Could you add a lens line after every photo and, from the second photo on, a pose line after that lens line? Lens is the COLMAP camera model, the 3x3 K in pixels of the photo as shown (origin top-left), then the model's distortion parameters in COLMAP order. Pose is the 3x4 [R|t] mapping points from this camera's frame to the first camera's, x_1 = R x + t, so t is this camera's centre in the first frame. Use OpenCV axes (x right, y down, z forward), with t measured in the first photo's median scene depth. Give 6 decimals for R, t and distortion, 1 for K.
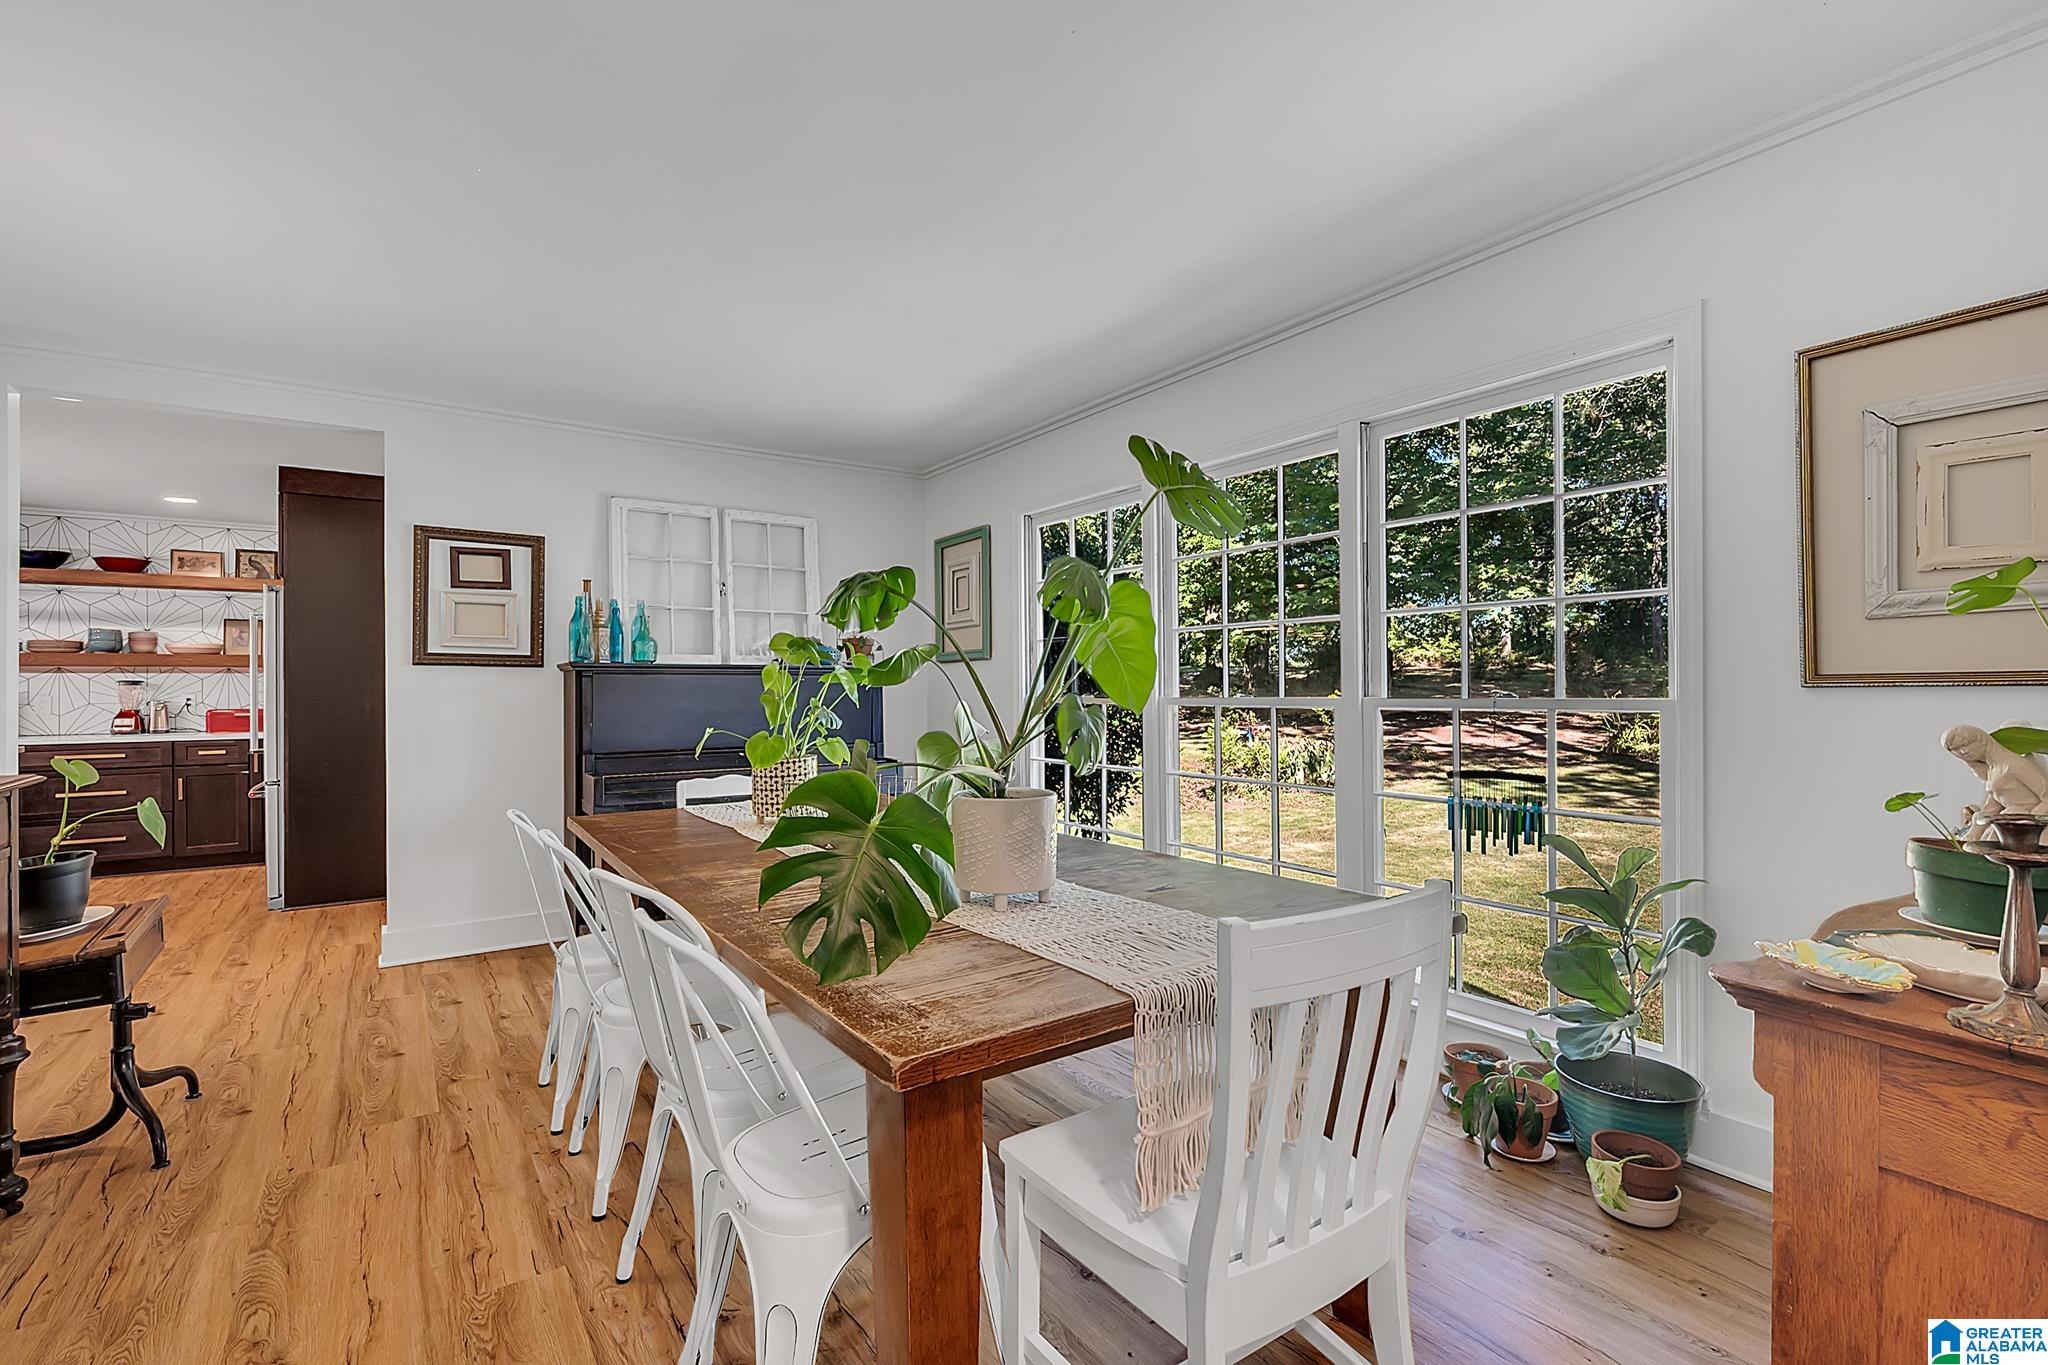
lens RADIAL K [[908.9, 0, 1022.8], [0, 908.9, 690.2], [0, 0, 1]] dist [-0.003089, -0.000262]
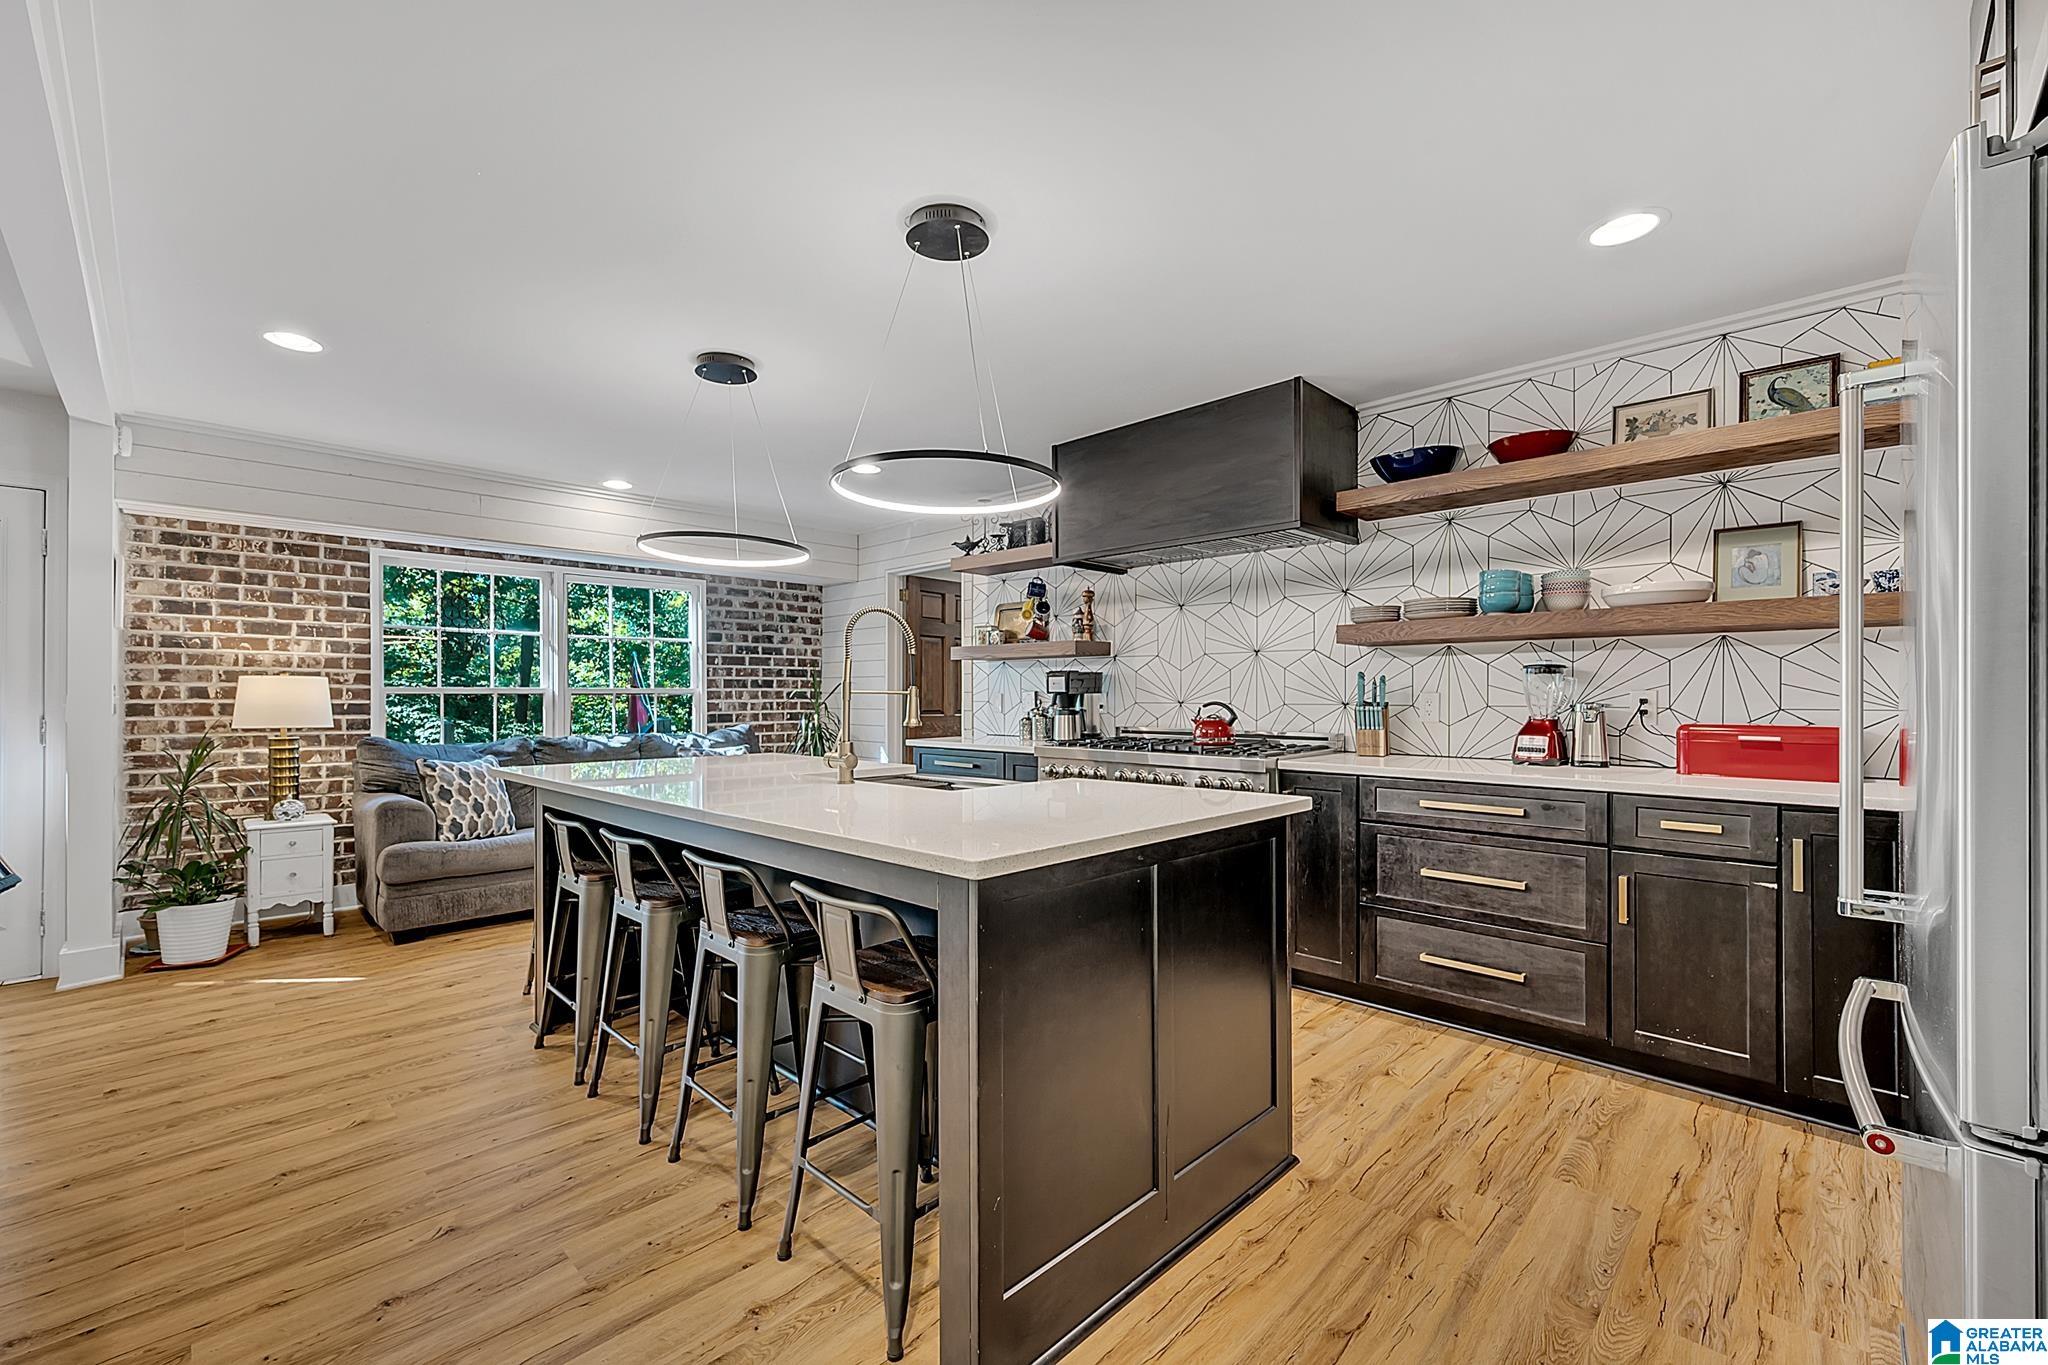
lens RADIAL K [[842.1, 0, 1022.4], [0, 842.1, 693.8], [0, 0, 1]] dist [-0.003672, -0.000204]
pose [[0.184191, 0.002675, -0.982887, -0.550466], [-0.004207, 0.999989, 0.001933, 0.006894], [0.982881, 0.003779, 0.184200, 0.602243]]
